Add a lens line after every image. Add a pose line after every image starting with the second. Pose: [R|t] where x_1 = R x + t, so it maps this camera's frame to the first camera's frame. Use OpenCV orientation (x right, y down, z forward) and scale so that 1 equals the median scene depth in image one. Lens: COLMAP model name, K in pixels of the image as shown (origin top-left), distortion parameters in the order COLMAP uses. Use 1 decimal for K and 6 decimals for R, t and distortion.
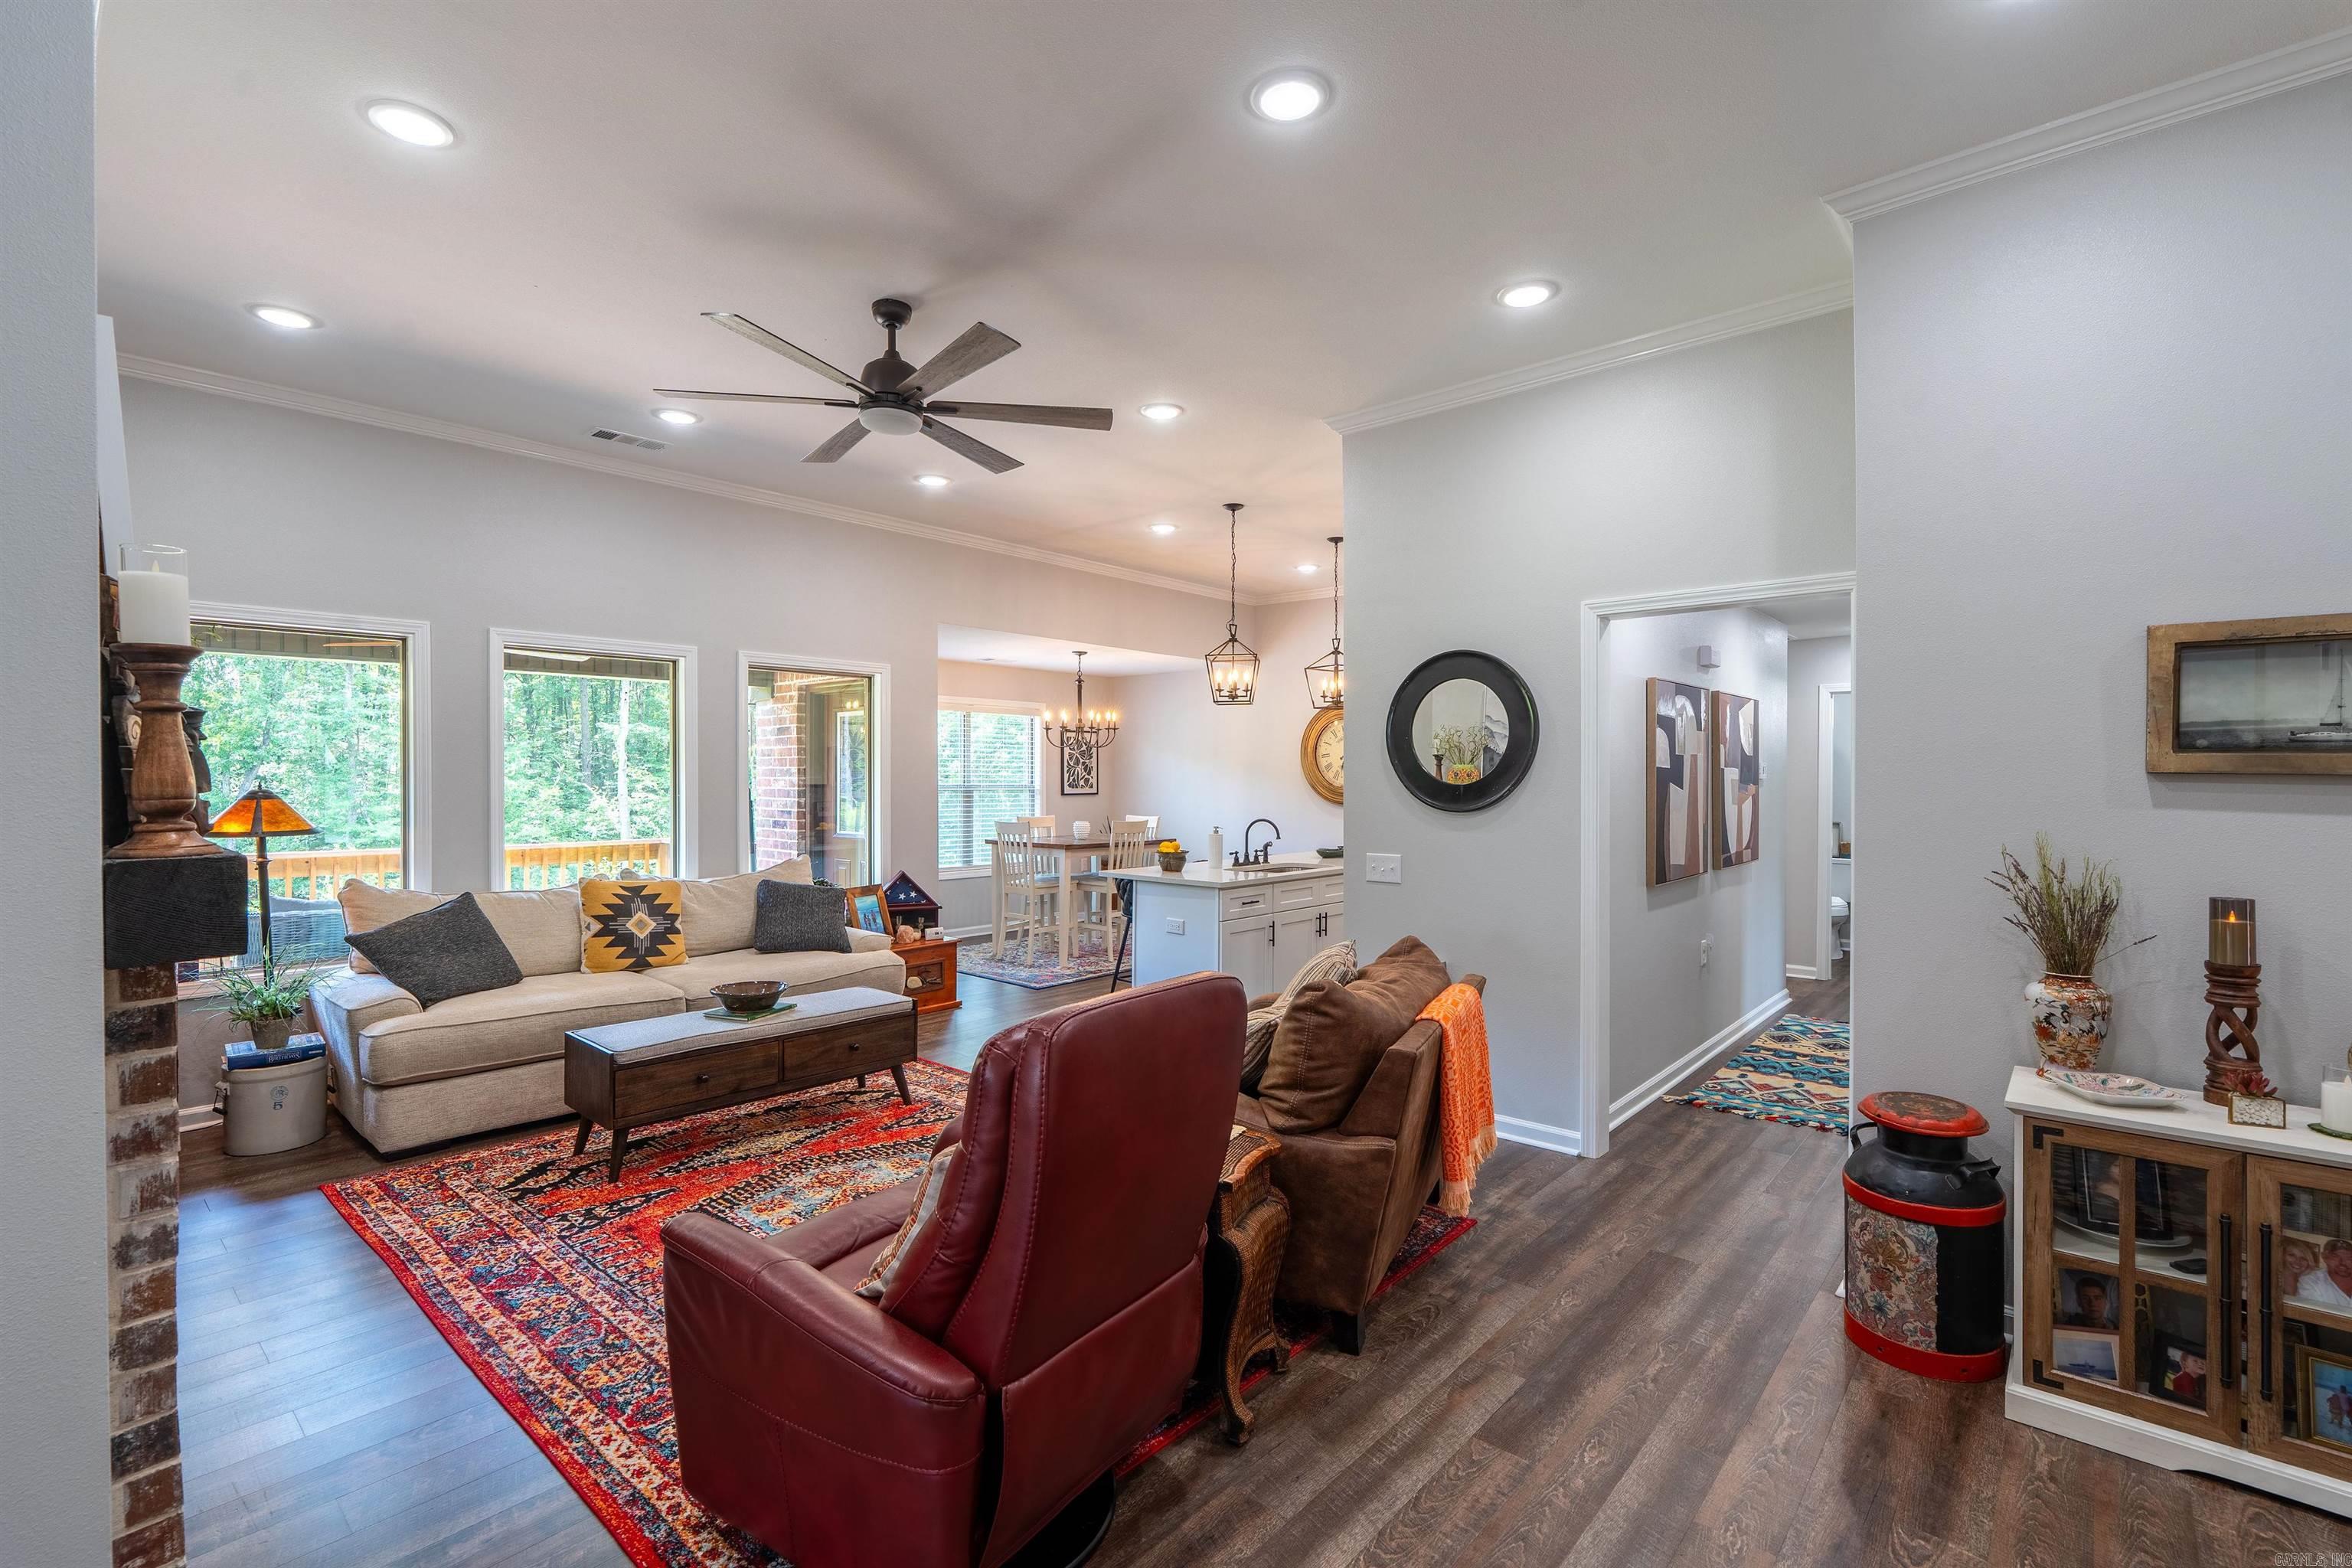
lens RADIAL K [[1055.0, 0, 1170.3], [0, 1055.0, 782.8], [0, 0, 1]] dist [-0.003229, -0.000144]
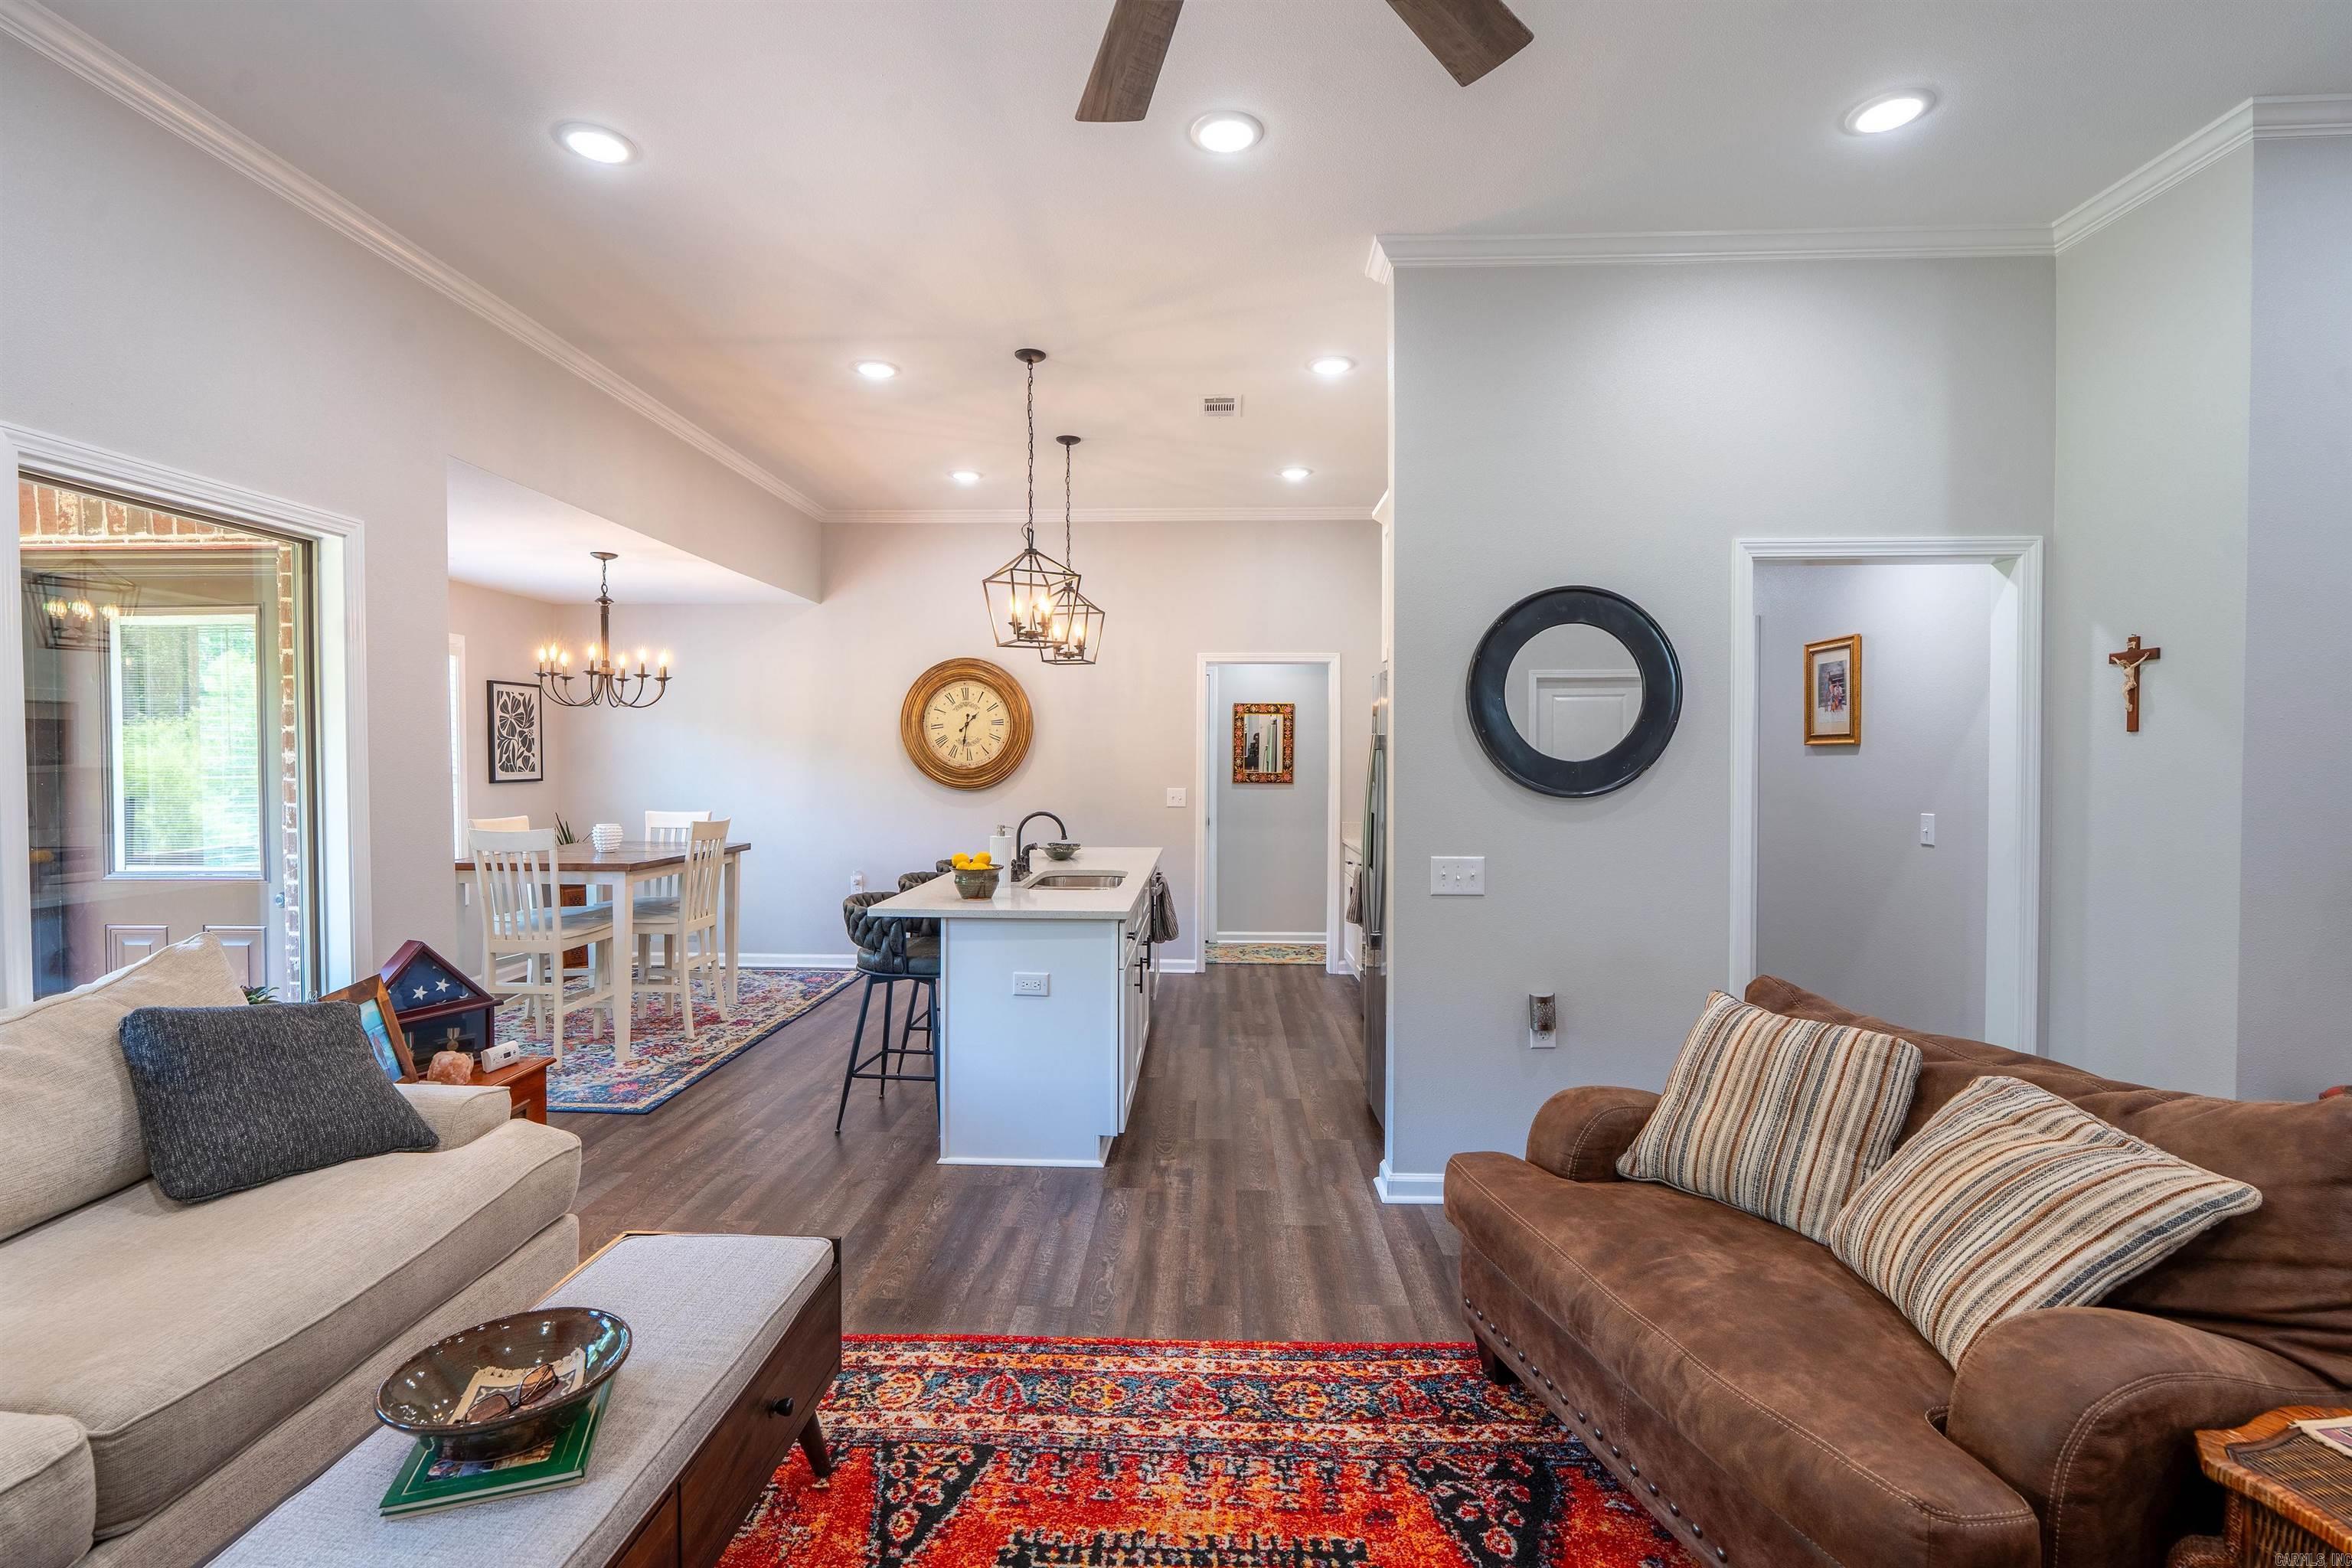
lens RADIAL K [[1051.1, 0, 1173.1], [0, 1051.1, 780.6], [0, 0, 1]] dist [-0.003698, 0.000585]
pose [[0.772476, -0.015474, 0.634855, -0.369650], [0.004099, 0.999804, 0.019383, -0.000125], [-0.635030, -0.012371, 0.772388, 0.500432]]
